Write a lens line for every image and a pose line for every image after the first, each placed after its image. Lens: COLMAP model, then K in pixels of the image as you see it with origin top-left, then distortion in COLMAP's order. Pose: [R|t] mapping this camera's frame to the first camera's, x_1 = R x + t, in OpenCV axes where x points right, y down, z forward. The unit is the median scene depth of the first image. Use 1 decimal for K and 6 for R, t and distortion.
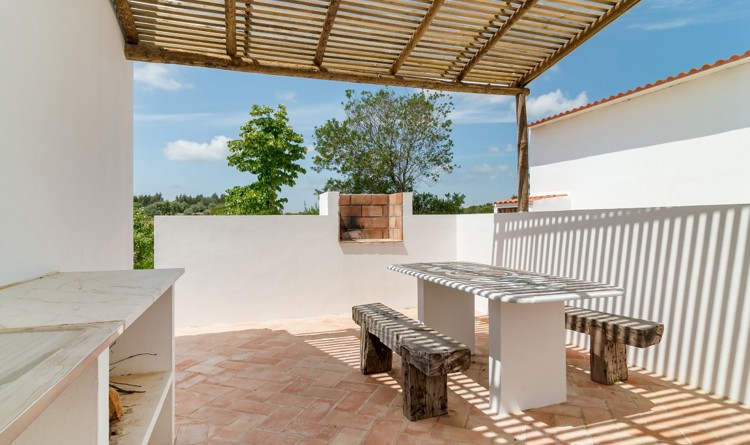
lens RADIAL K [[414.2, 0, 353.3], [0, 414.2, 220.7], [0, 0, 1]] dist [0.003669, 0.000770]
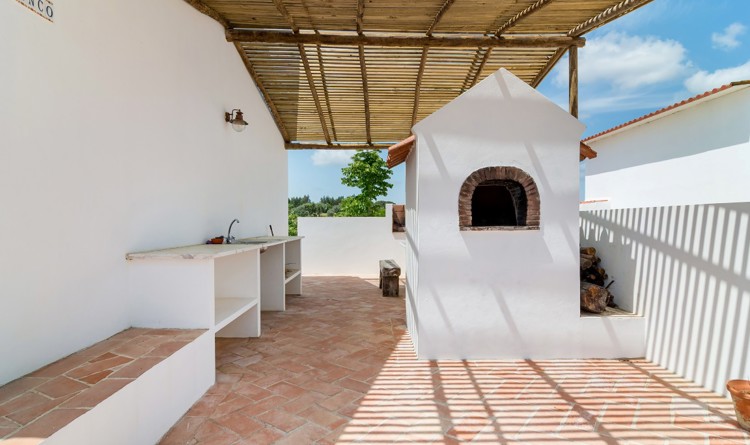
lens RADIAL K [[414.2, 0, 353.3], [0, 414.2, 220.7], [0, 0, 1]] dist [0.003669, 0.000770]
pose [[0.946808, 0.005467, -0.321753, 0.233922], [-0.005490, 0.999985, 0.000834, 0.001382], [0.321752, 0.000977, 0.946823, -0.446230]]
